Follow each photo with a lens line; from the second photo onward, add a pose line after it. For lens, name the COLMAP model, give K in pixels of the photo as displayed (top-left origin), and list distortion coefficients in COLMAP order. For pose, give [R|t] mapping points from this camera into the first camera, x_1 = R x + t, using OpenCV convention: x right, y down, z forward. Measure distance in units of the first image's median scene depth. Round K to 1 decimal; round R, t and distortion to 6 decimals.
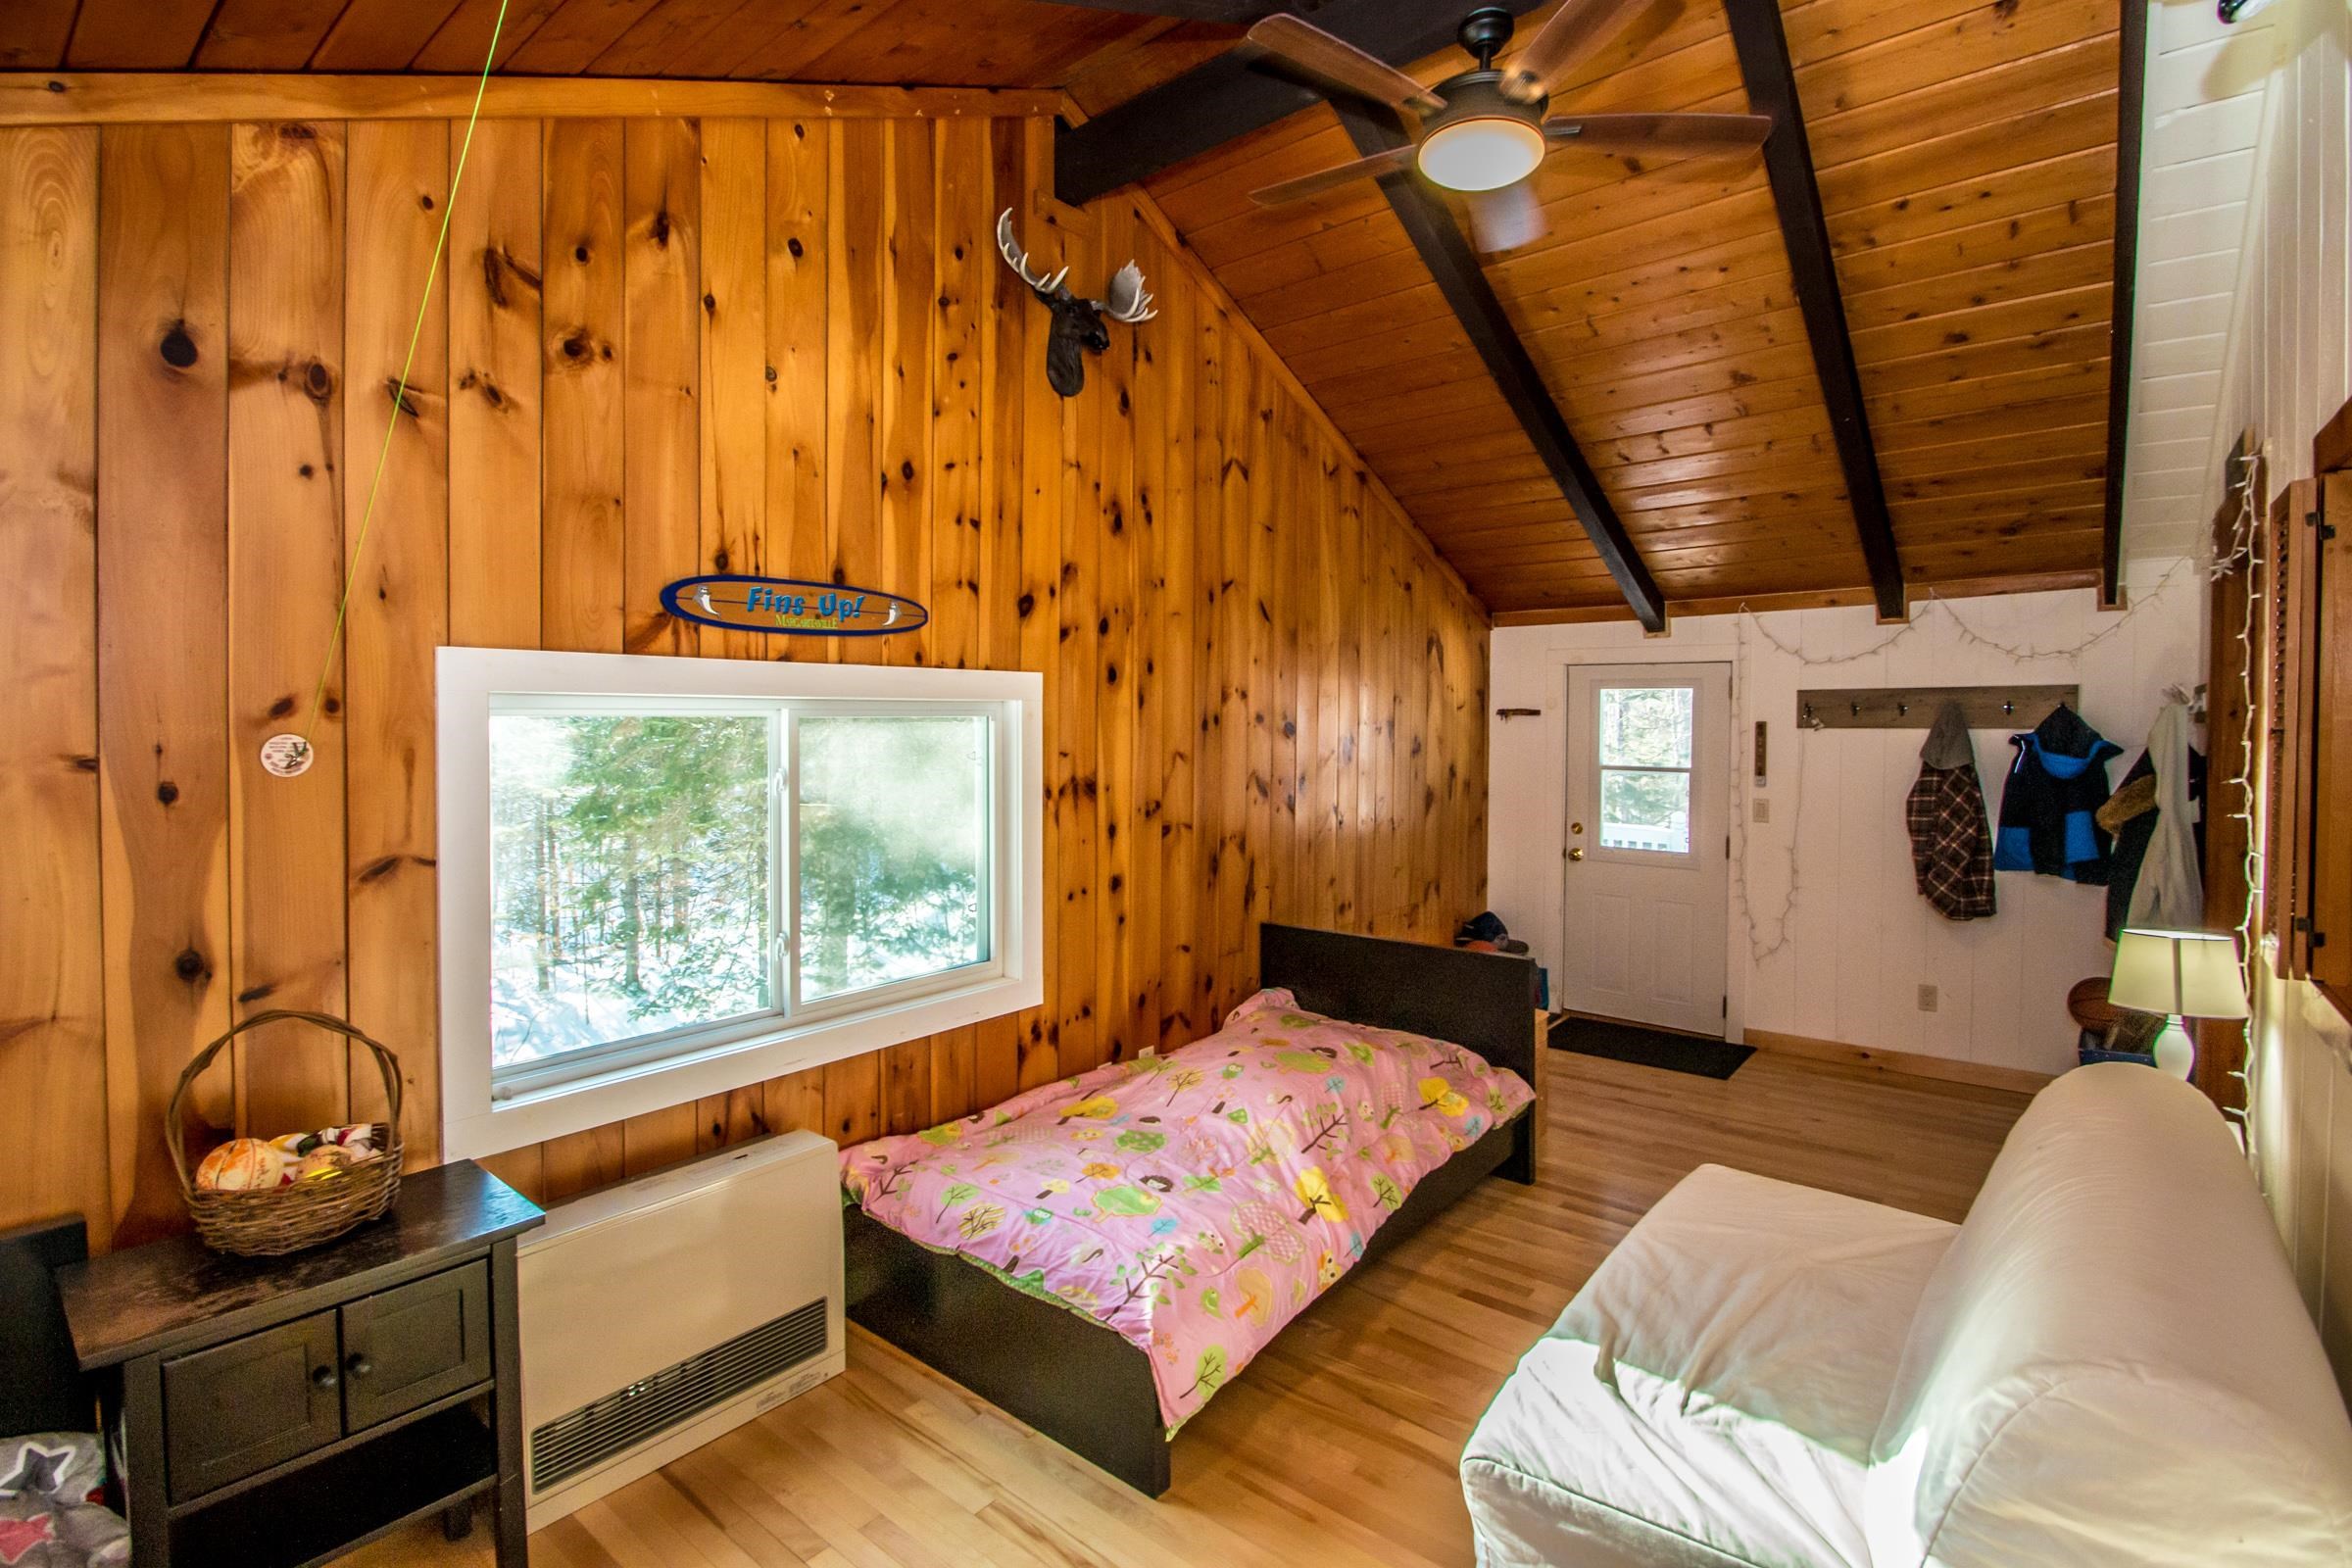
lens RADIAL K [[1105.4, 0, 1174.2], [0, 1105.4, 735.6], [0, 0, 1]] dist [0.004234, -0.012794]
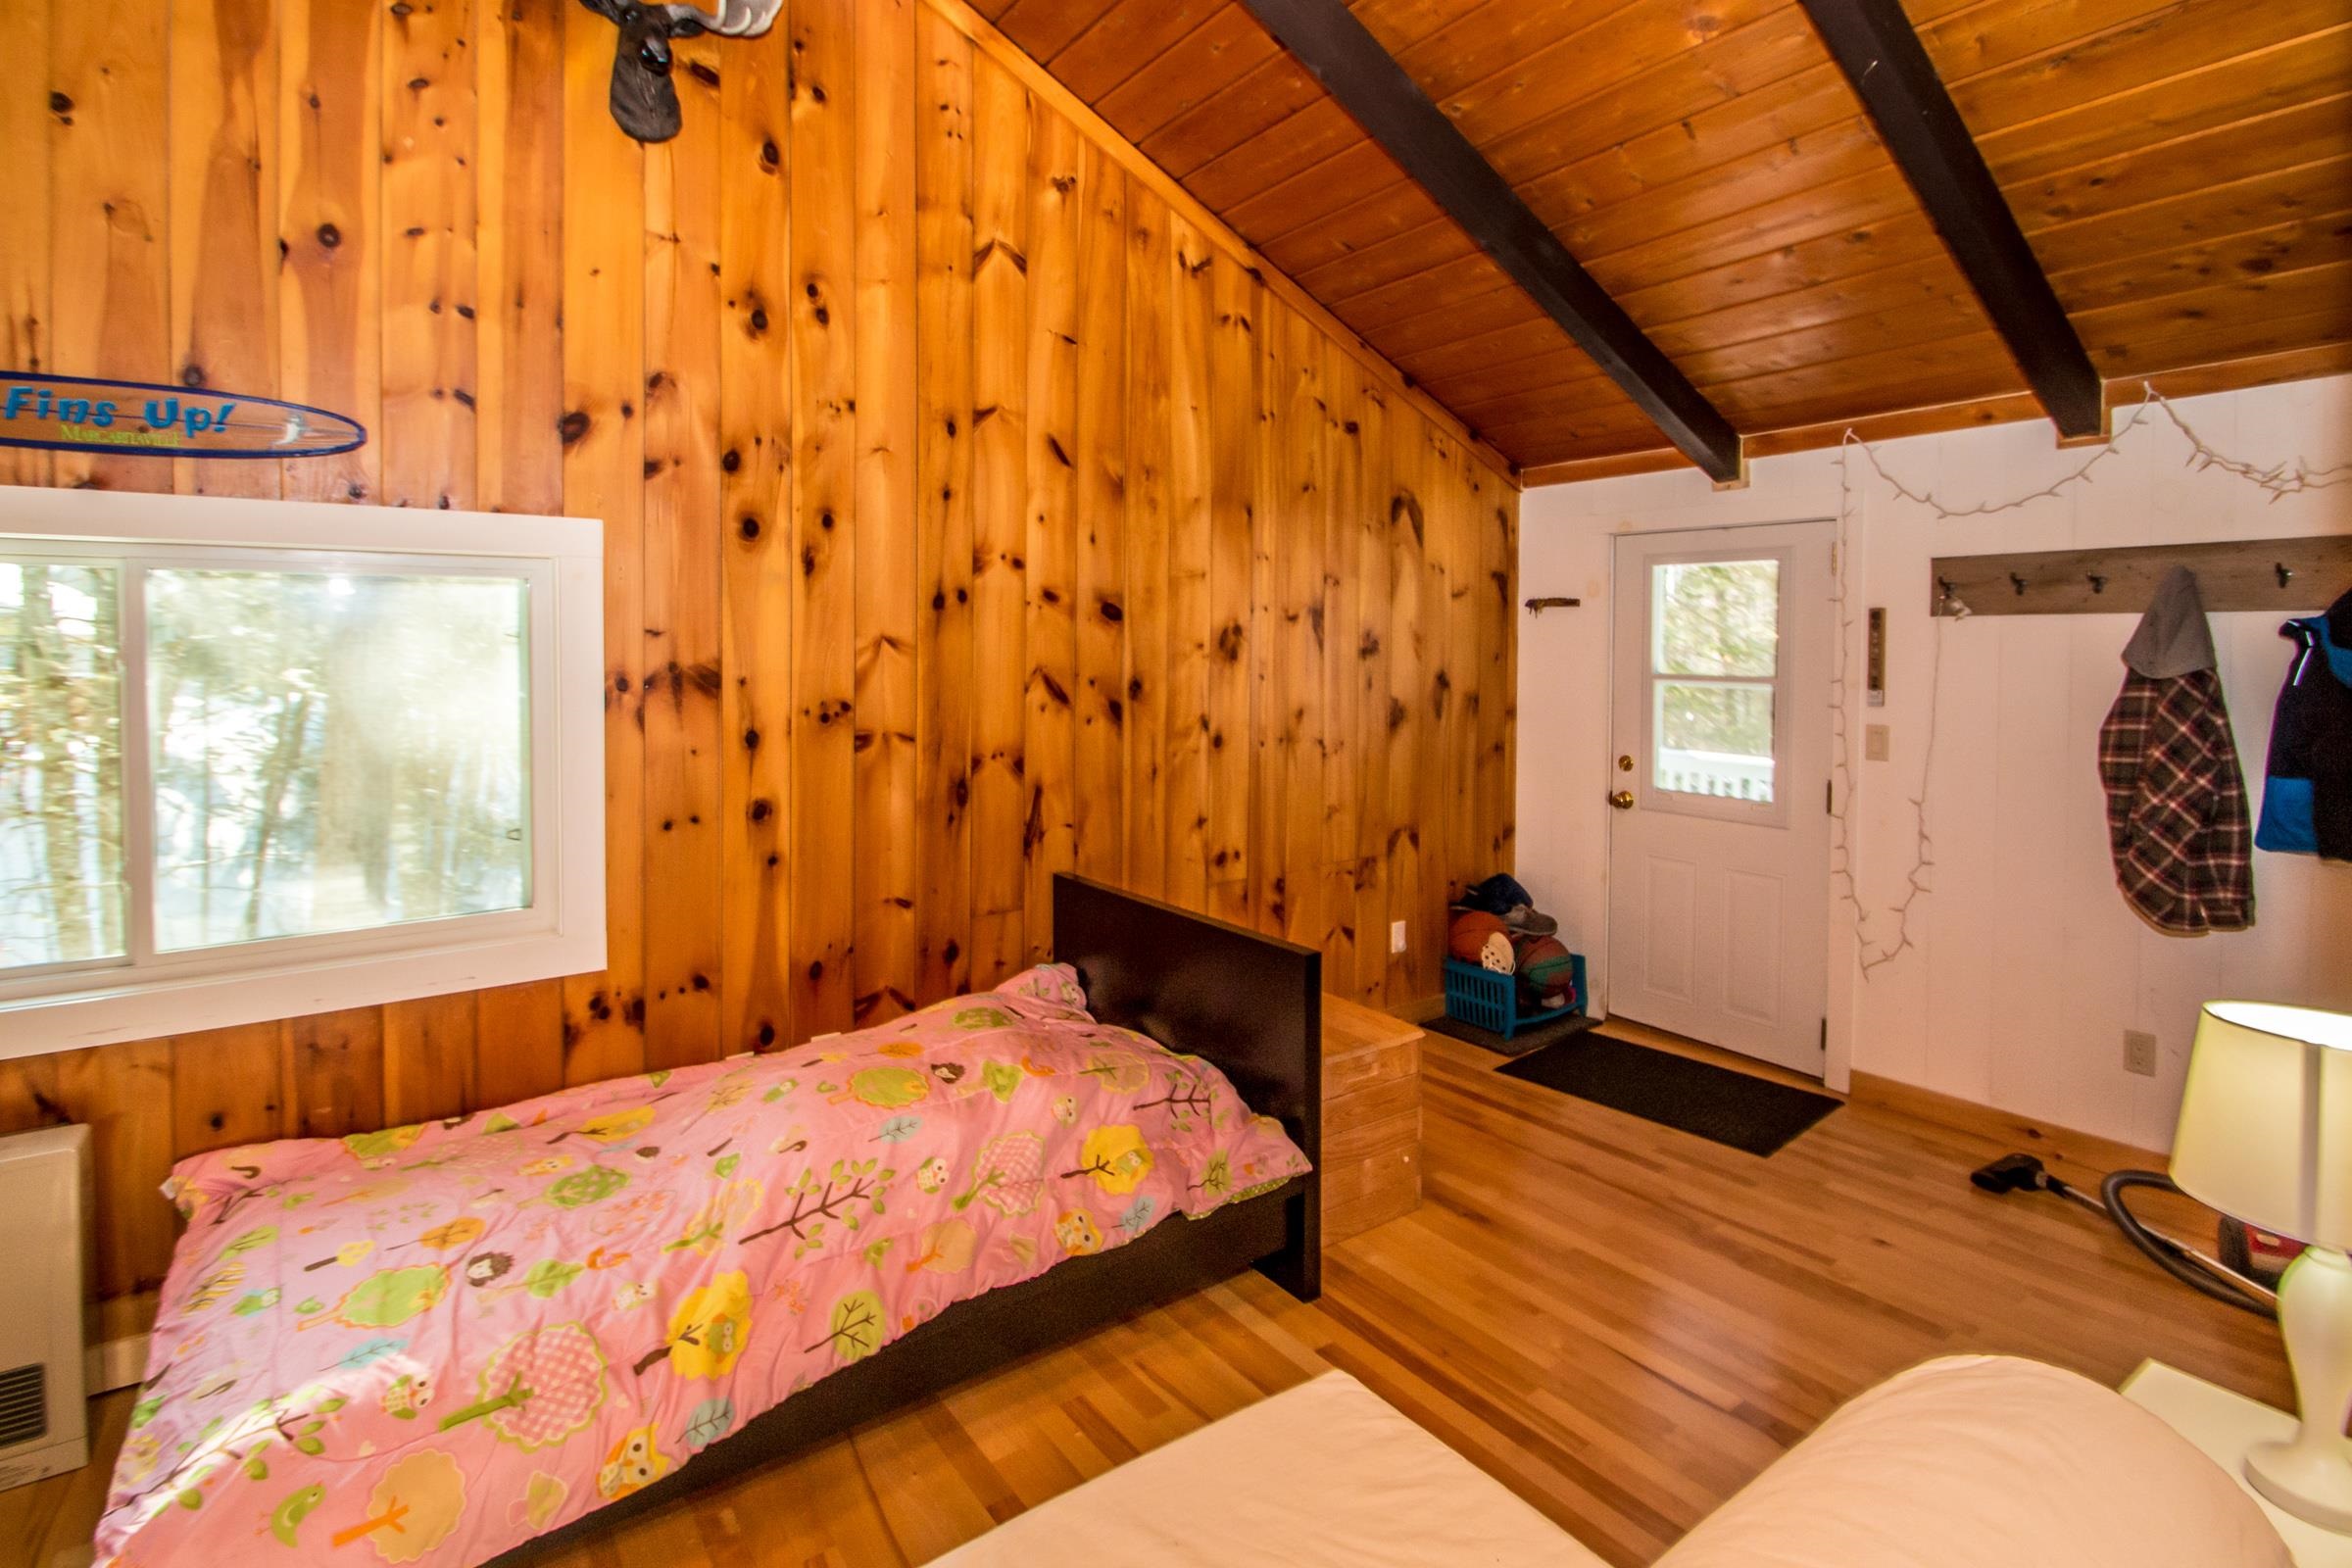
lens RADIAL K [[1130.5, 0, 1191.5], [0, 1130.5, 667.6], [0, 0, 1]] dist [0.003216, -0.009610]
pose [[0.970172, 0.008888, -0.242254, 0.446137], [-0.008023, 0.999957, 0.004558, 0.035001], [0.242284, -0.002479, 0.970202, 0.368168]]
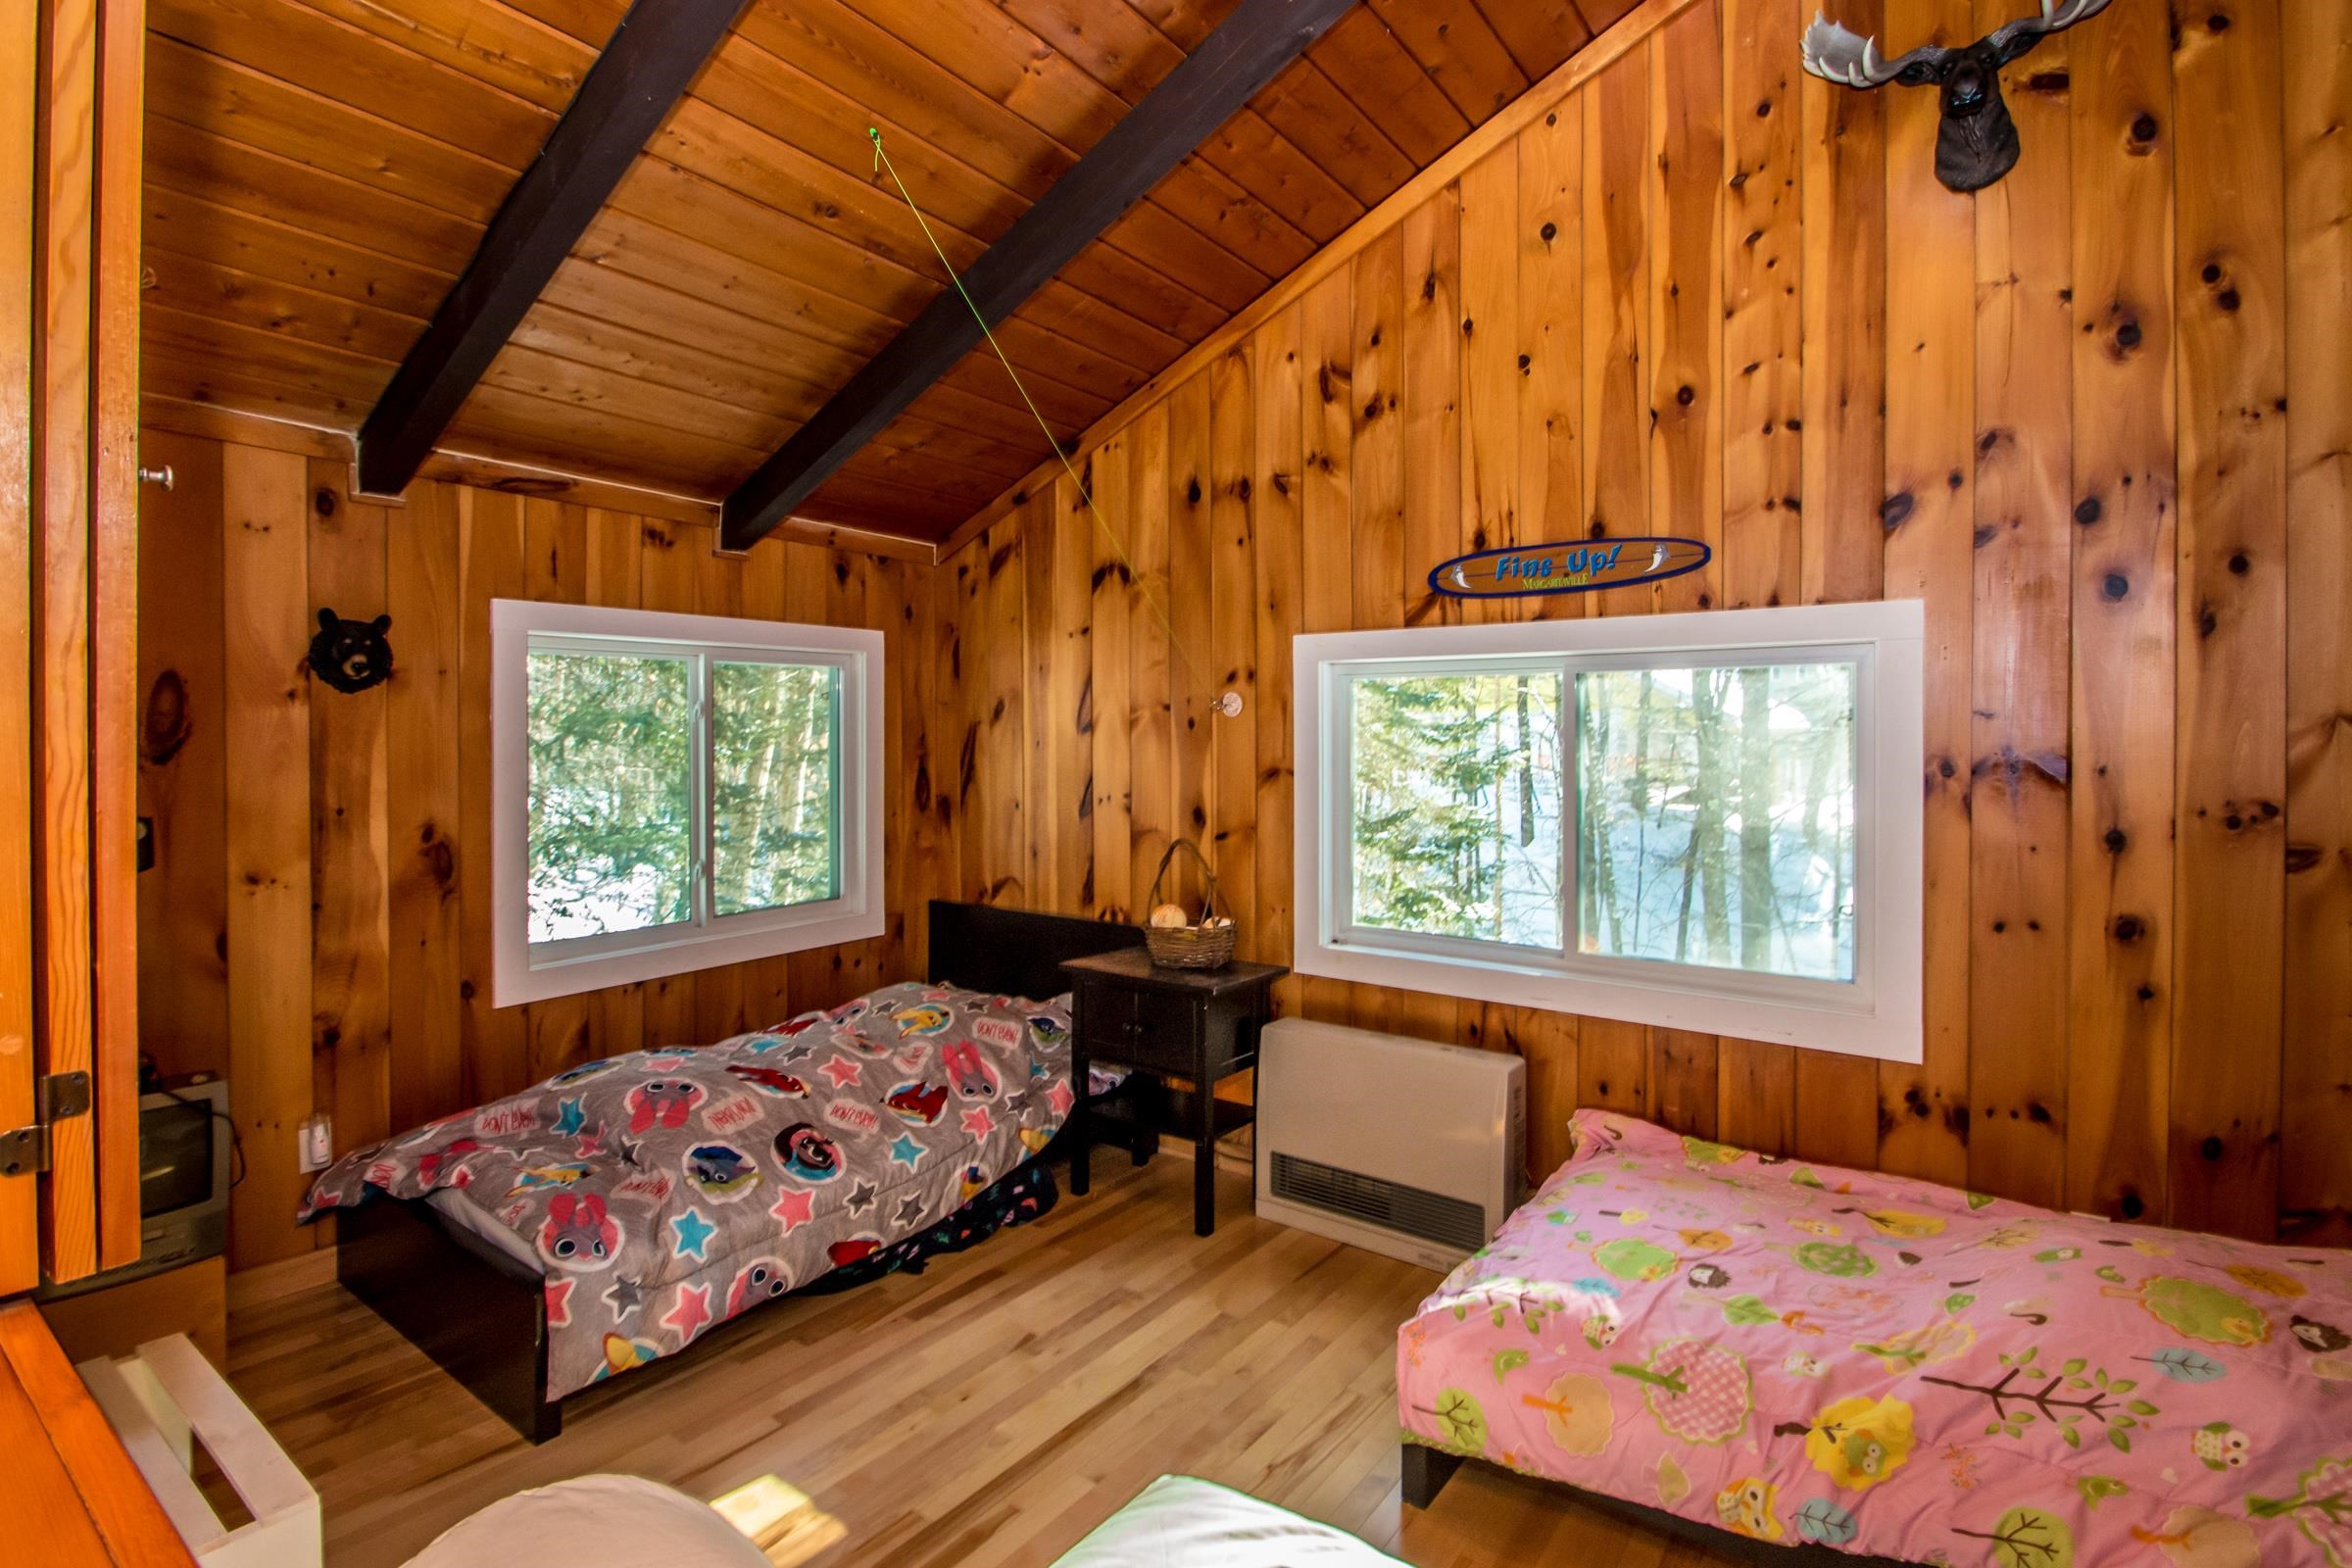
lens RADIAL K [[1105.4, 0, 1174.2], [0, 1105.4, 735.6], [0, 0, 1]] dist [0.004234, -0.012794]
pose [[0.046860, 0.002488, -0.998898, 0.573215], [-0.019108, 0.999816, 0.001594, 0.039760], [0.998719, 0.019012, 0.046899, 0.488390]]
